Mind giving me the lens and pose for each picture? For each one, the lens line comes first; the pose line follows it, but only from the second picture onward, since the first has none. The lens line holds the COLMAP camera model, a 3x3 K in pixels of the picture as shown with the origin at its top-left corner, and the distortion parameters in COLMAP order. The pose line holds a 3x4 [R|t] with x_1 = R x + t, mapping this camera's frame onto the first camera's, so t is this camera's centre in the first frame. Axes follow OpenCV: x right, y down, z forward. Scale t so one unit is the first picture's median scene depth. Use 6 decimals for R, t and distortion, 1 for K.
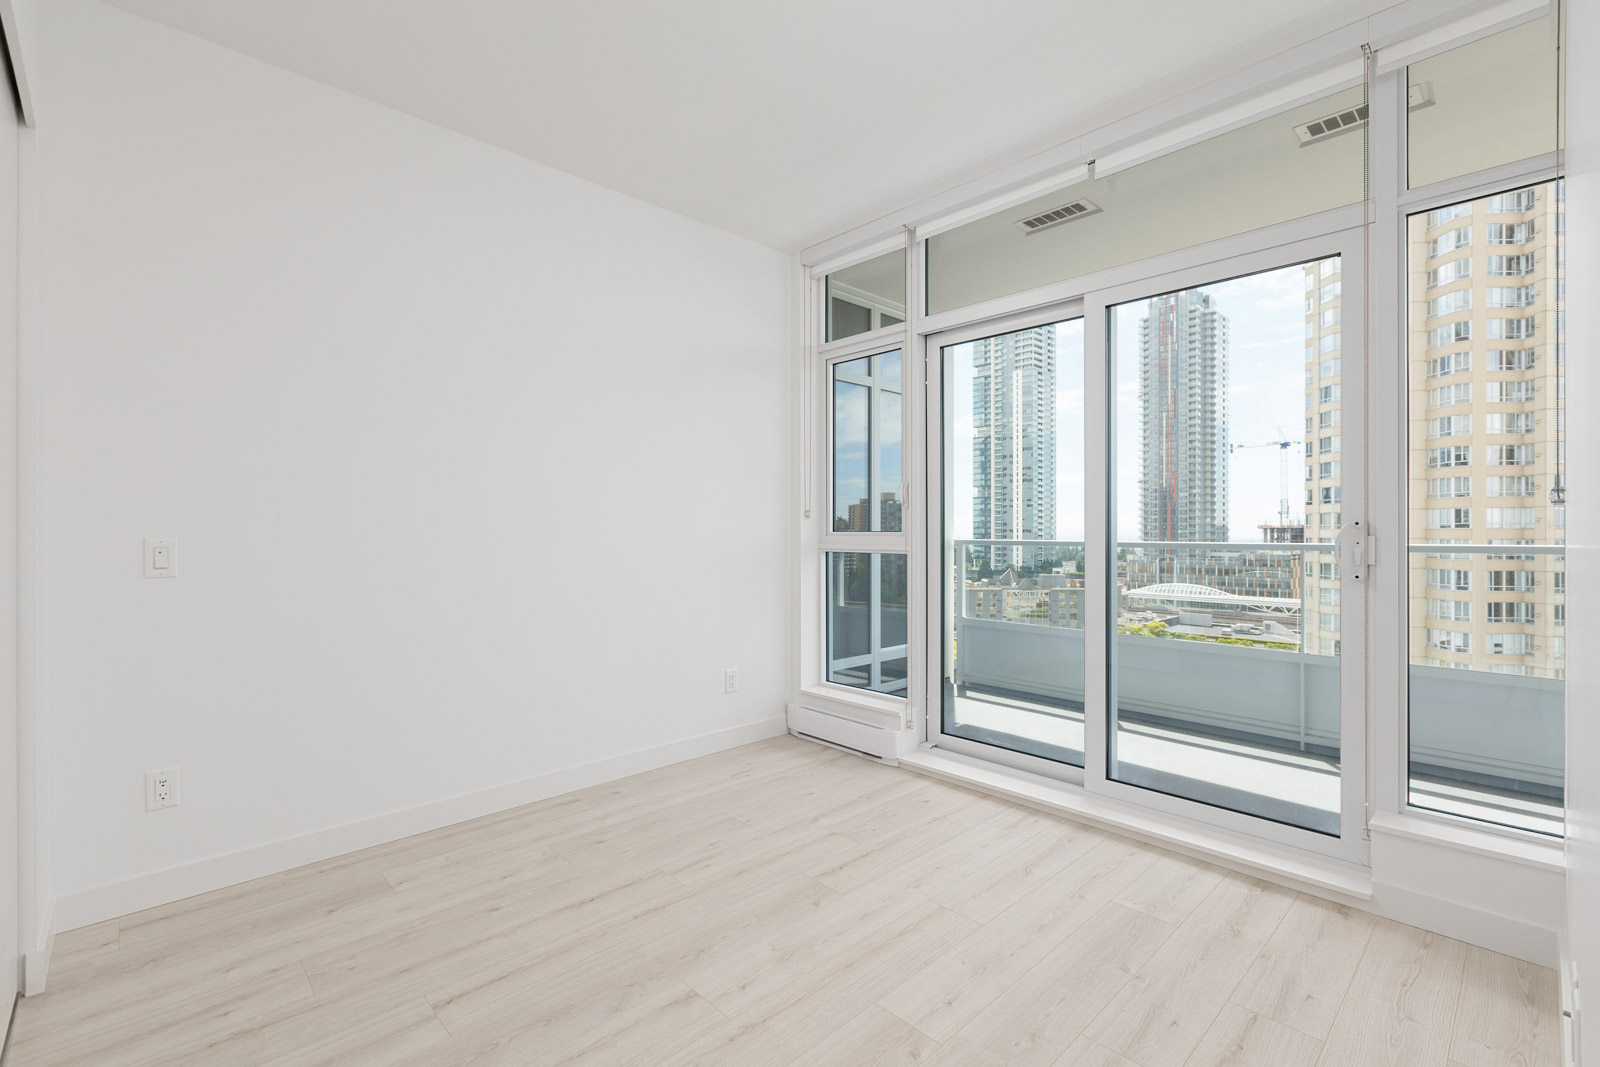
lens RADIAL K [[714.1, 0, 799.0], [0, 714.1, 533.4], [0, 0, 1]] dist [0.002785, 0.000741]
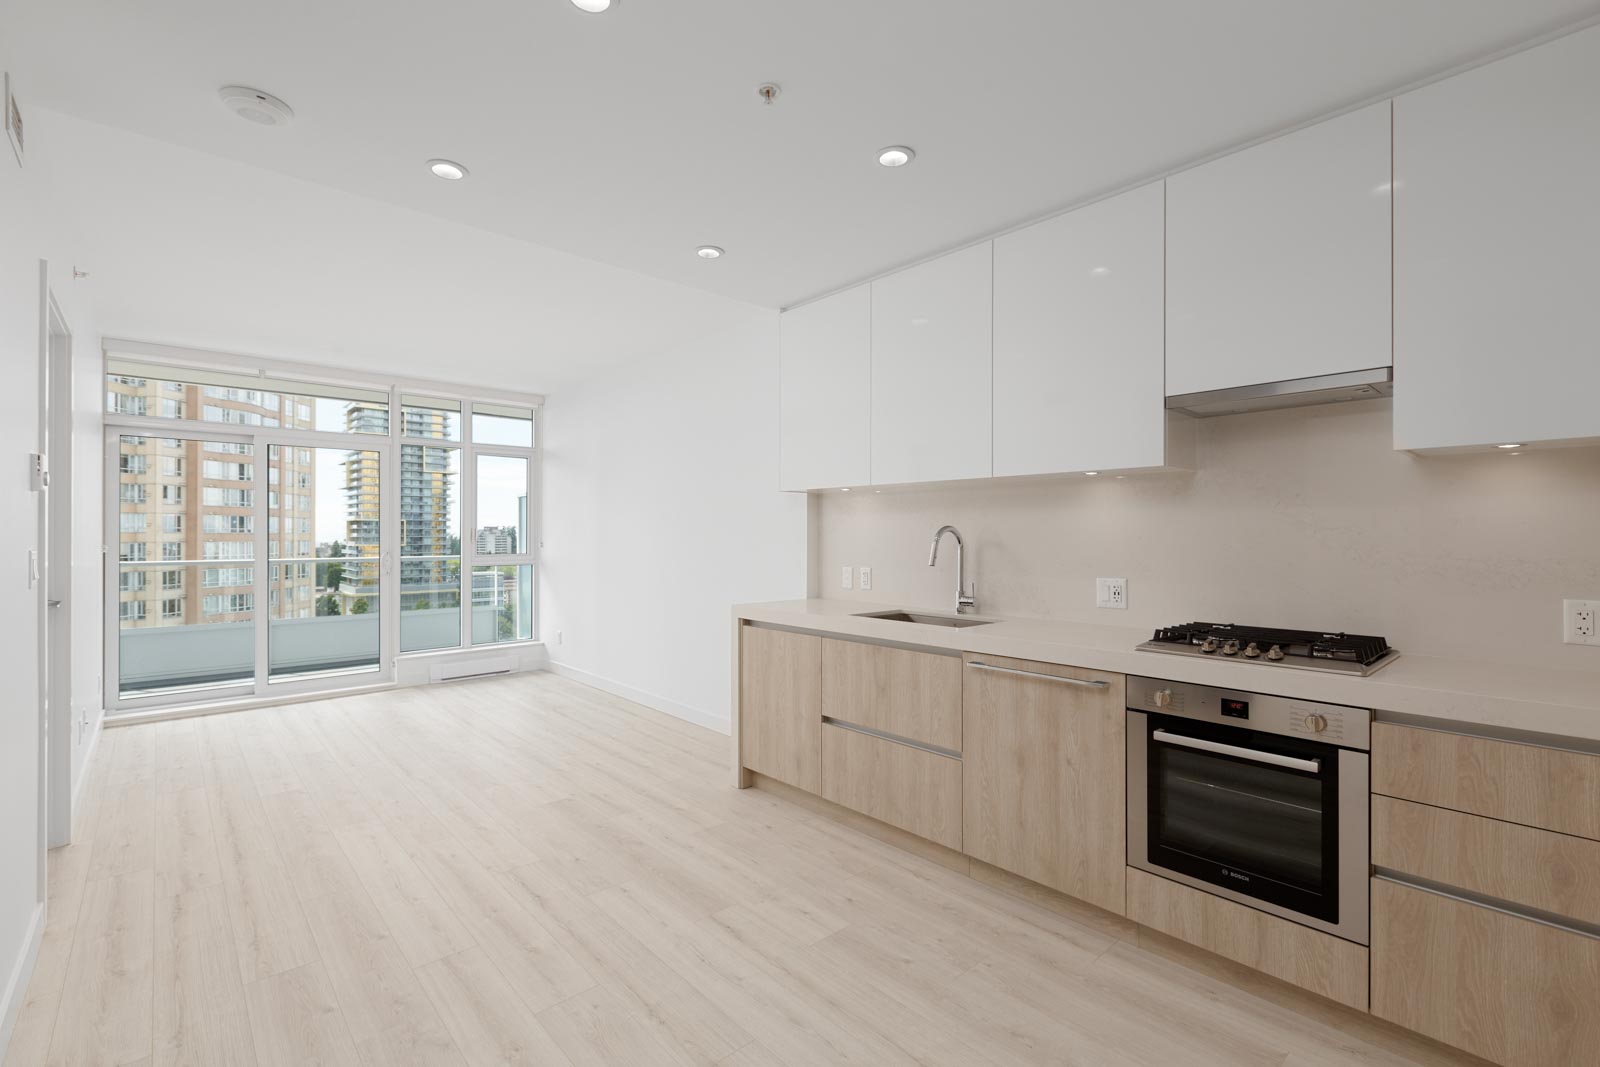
lens RADIAL K [[714.1, 0, 798.3], [0, 714.1, 532.6], [0, 0, 1]] dist [0.002785, 0.000741]
pose [[0.035484, 0.003172, 0.999365, -0.009206], [0.000085, 0.999995, -0.003177, -0.000850], [-0.999370, 0.000197, 0.035483, -0.009937]]
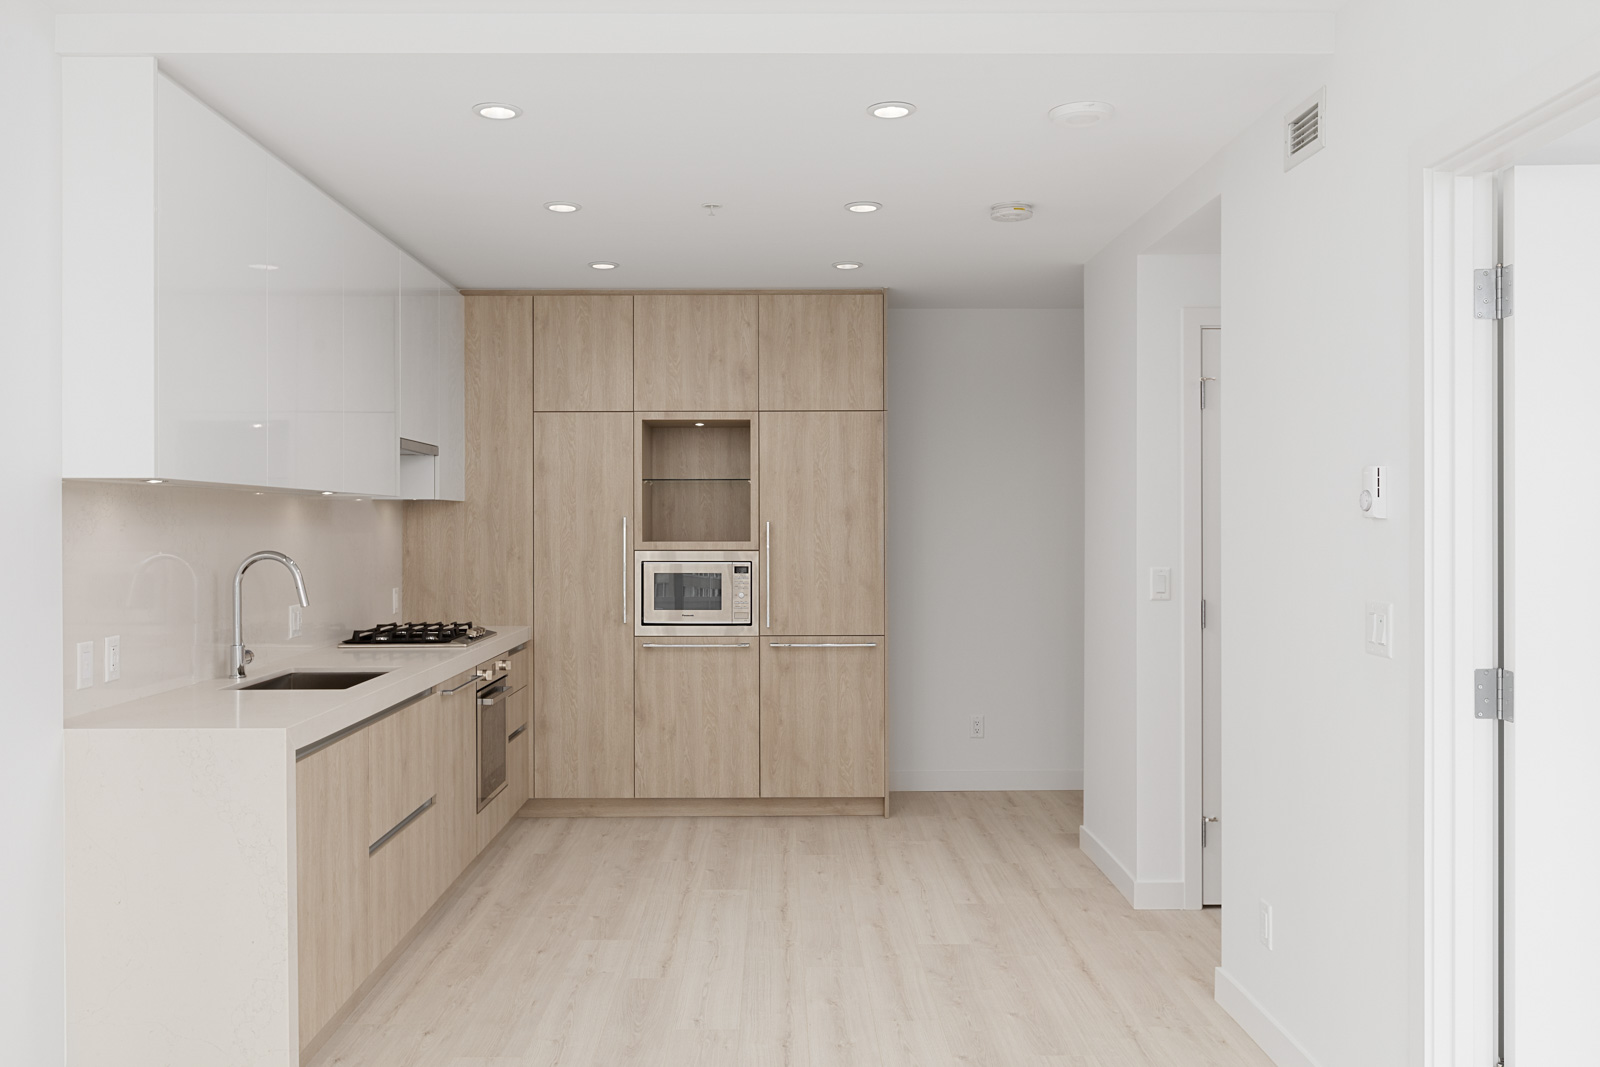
lens RADIAL K [[1319.9, 0, 782.5], [0, 1319.9, 526.7], [0, 0, 1]] dist [0.010973, 0.013047]
pose [[-0.691373, 0.003267, -0.722491, 1.306890], [0.000837, 0.999993, 0.003721, -0.034705], [0.722498, 0.001968, -0.691371, 0.889833]]
